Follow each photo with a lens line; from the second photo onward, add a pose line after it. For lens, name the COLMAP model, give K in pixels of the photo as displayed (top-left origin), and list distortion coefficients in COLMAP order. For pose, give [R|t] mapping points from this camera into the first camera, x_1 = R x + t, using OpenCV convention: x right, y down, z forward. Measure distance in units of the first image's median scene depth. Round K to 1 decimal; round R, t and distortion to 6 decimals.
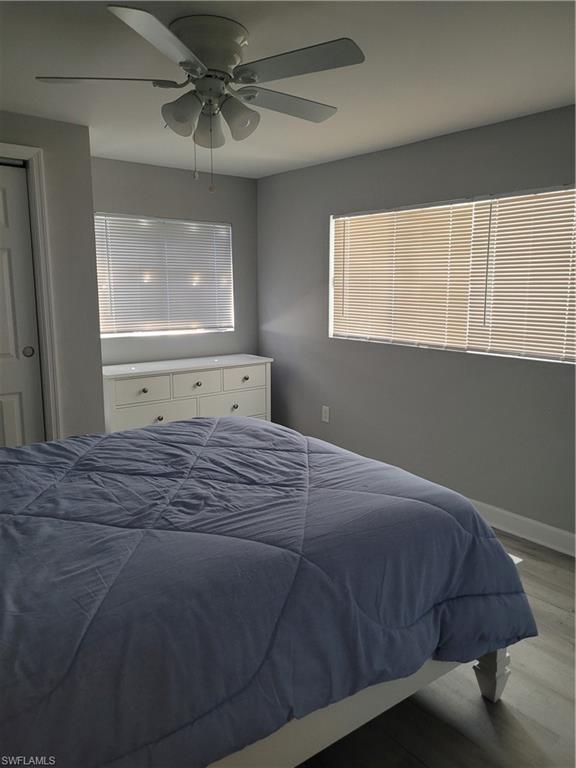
lens RADIAL K [[589.2, 0, 311.7], [0, 589.2, 381.4], [0, 0, 1]] dist [0.036641, 0.000140]
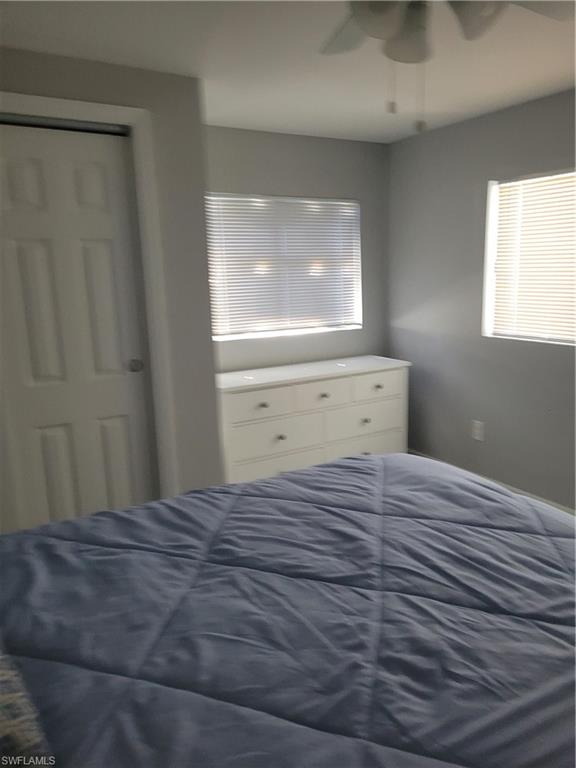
lens RADIAL K [[589.2, 0, 311.7], [0, 589.2, 381.4], [0, 0, 1]] dist [0.036641, 0.000140]
pose [[0.990492, -0.003949, -0.137517, -0.174563], [0.007685, 0.999615, 0.026646, -0.068340], [0.137359, -0.027450, 0.990141, 0.324421]]
